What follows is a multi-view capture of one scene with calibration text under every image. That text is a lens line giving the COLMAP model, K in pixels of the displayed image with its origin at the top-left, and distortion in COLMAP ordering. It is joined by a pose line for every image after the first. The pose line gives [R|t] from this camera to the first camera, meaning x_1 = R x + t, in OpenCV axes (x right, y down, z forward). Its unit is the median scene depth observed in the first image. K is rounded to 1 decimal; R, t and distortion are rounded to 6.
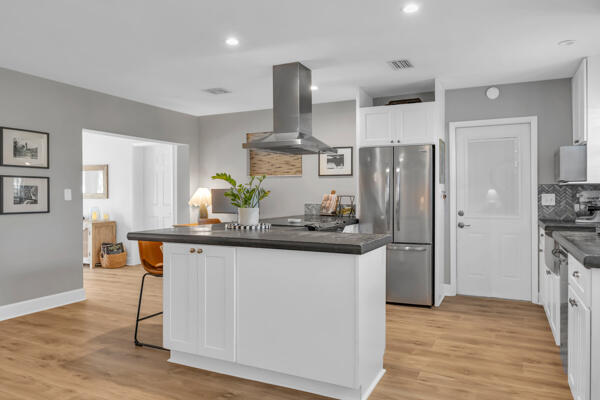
lens RADIAL K [[424.3, 0, 297.7], [0, 424.3, 196.6], [0, 0, 1]] dist [-0.003459, -0.000335]
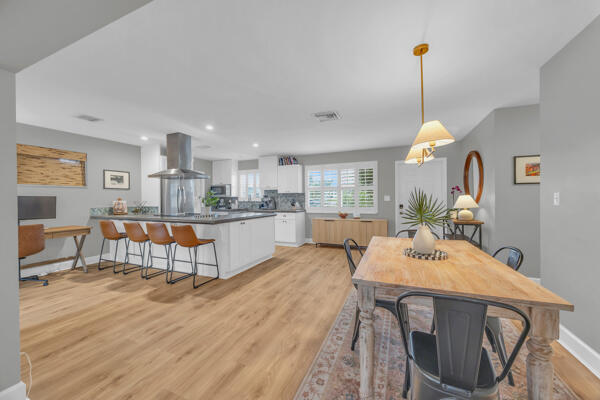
lens RADIAL K [[230.3, 0, 300.0], [0, 230.3, 200.0], [0, 0, 1]] dist [-0.001342, -0.000112]
pose [[-0.050116, -0.001756, 0.998742, -0.993125], [0.012181, 0.999923, 0.002370, -0.002822], [-0.998669, 0.012285, -0.050091, 0.464124]]
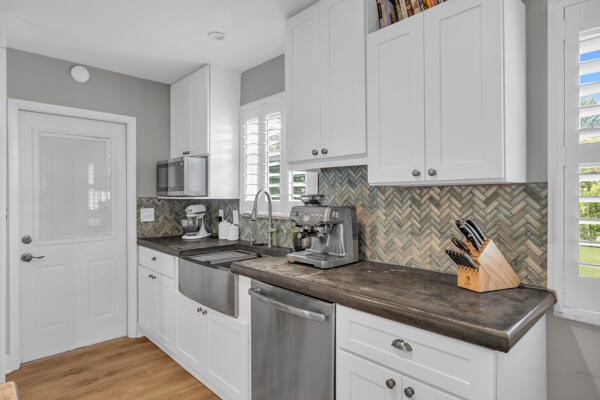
lens RADIAL K [[340.6, 0, 296.7], [0, 340.6, 197.0], [0, 0, 1]] dist [-0.001467, -0.000241]
pose [[0.349790, 0.001092, 0.936828, 0.037653], [0.003631, 0.999990, -0.002522, -0.027715], [-0.936821, 0.004284, 0.349782, 0.469644]]
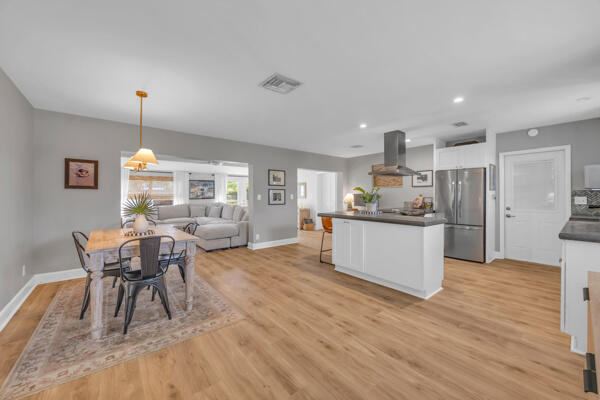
lens RADIAL K [[231.9, 0, 300.3], [0, 231.9, 196.3], [0, 0, 1]] dist [-0.002366, -0.000027]
pose [[0.909305, 0.000841, -0.416129, 0.034127], [-0.001622, 0.999998, -0.001524, -0.005146], [0.416127, 0.002061, 0.909304, -0.151223]]
